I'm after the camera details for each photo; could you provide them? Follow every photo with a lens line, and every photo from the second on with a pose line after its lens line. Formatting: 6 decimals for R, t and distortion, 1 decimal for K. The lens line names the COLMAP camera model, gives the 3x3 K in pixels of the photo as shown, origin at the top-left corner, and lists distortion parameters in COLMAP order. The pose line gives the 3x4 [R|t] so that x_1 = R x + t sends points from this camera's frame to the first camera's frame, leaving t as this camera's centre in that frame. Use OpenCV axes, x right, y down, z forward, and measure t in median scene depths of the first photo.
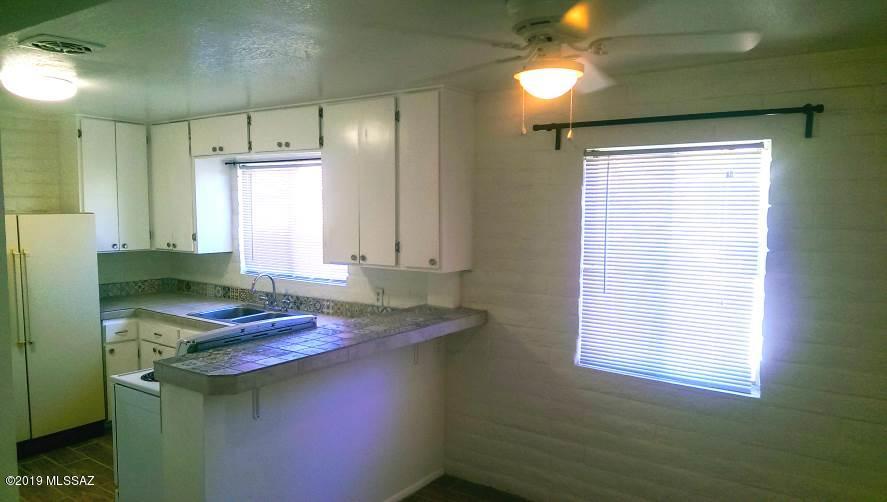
lens RADIAL K [[617.6, 0, 446.6], [0, 617.6, 253.8], [0, 0, 1]] dist [-0.002488, -0.027578]
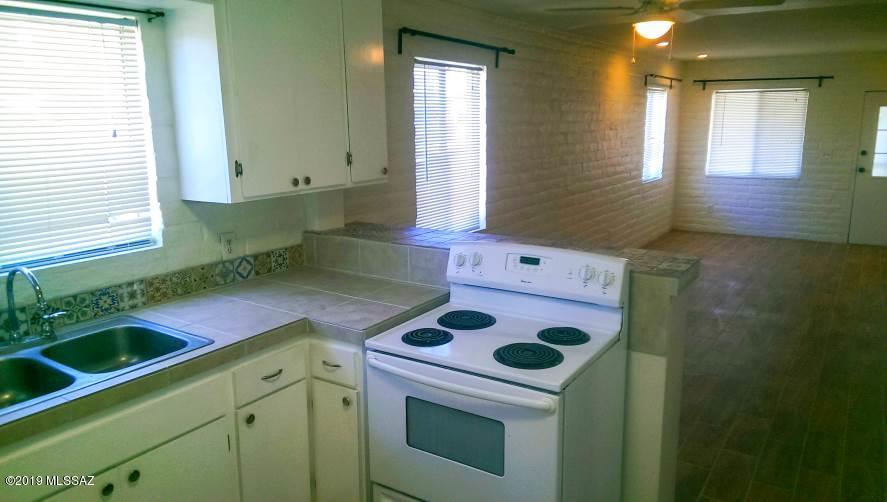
lens RADIAL K [[617.6, 0, 435.9], [0, 617.6, 268.9], [0, 0, 1]] dist [-0.002488, -0.027578]
pose [[-0.003896, -0.231546, 0.972816, -0.762595], [0.088754, 0.968904, 0.230970, -0.040229], [-0.996046, 0.087241, 0.016776, 0.770527]]
